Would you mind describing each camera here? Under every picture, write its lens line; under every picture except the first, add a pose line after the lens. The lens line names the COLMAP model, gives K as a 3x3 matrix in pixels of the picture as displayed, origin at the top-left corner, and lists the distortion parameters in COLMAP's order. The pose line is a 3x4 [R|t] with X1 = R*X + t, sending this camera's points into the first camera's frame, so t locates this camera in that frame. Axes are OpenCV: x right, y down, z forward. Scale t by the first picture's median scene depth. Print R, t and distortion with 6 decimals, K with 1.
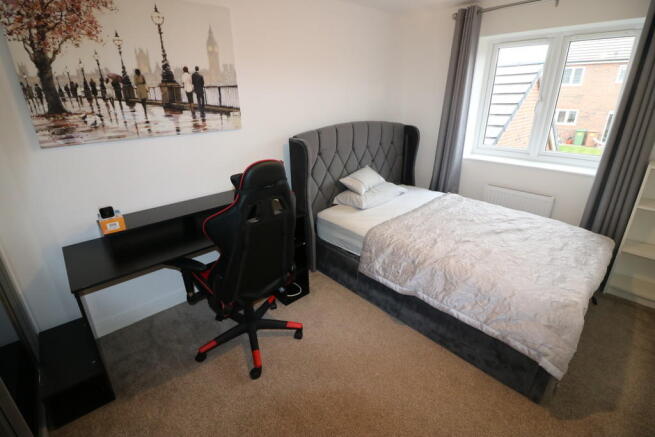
lens RADIAL K [[304.7, 0, 324.1], [0, 304.7, 216.0], [0, 0, 1]] dist [-0.019598, -0.003496]
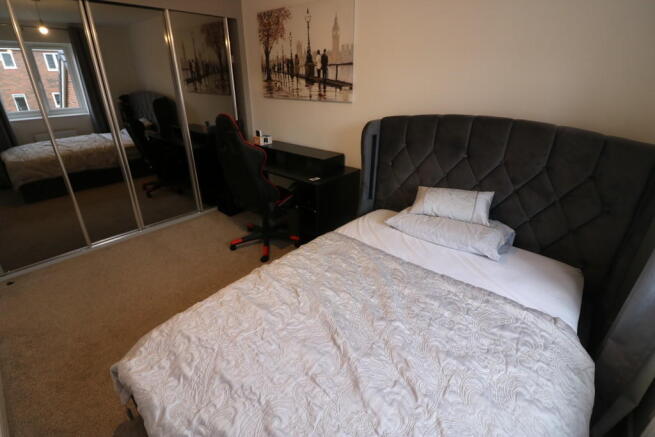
lens RADIAL K [[304.7, 0, 322.1], [0, 304.7, 216.9], [0, 0, 1]] dist [-0.019598, -0.003496]
pose [[0.100456, 0.433922, -0.895333, 1.074642], [-0.365997, 0.852903, 0.372294, -0.361048], [0.925178, 0.290290, 0.244493, 0.884966]]
